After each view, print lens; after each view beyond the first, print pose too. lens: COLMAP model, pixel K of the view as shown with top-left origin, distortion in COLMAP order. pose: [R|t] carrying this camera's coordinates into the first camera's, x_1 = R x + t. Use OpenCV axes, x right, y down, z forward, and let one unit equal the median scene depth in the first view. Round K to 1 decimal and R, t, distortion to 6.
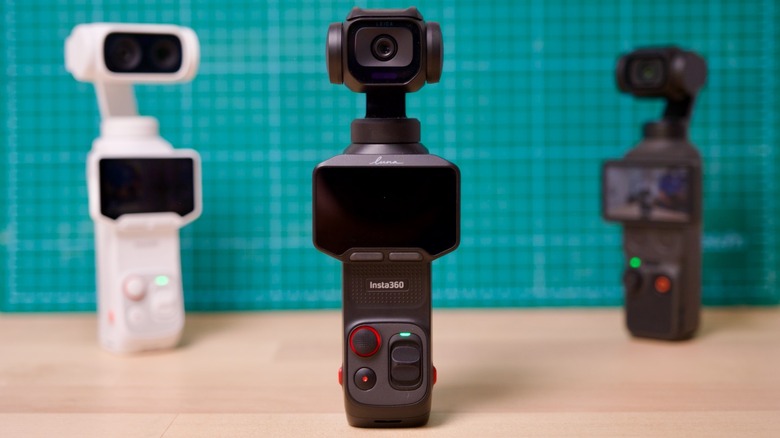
lens RADIAL K [[1642.7, 0, 390.0], [0, 1642.7, 219.0], [0, 0, 1]] dist [-0.009647, -0.134357]
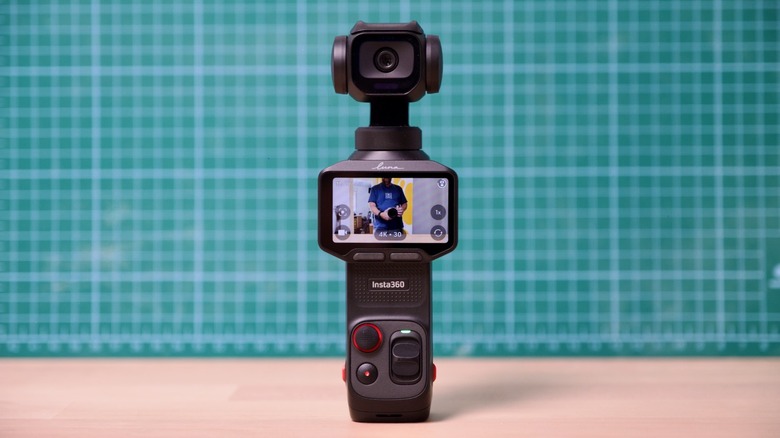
lens RADIAL K [[1948.9, 0, 390.0], [0, 1948.9, 219.0], [0, 0, 1]] dist [-0.047128, 0.024409]
pose [[0.999660, 0.006140, -0.025338, 0.029956], [-0.006533, 0.999859, -0.015443, 0.017161], [0.025240, 0.015604, 0.999560, -0.245364]]
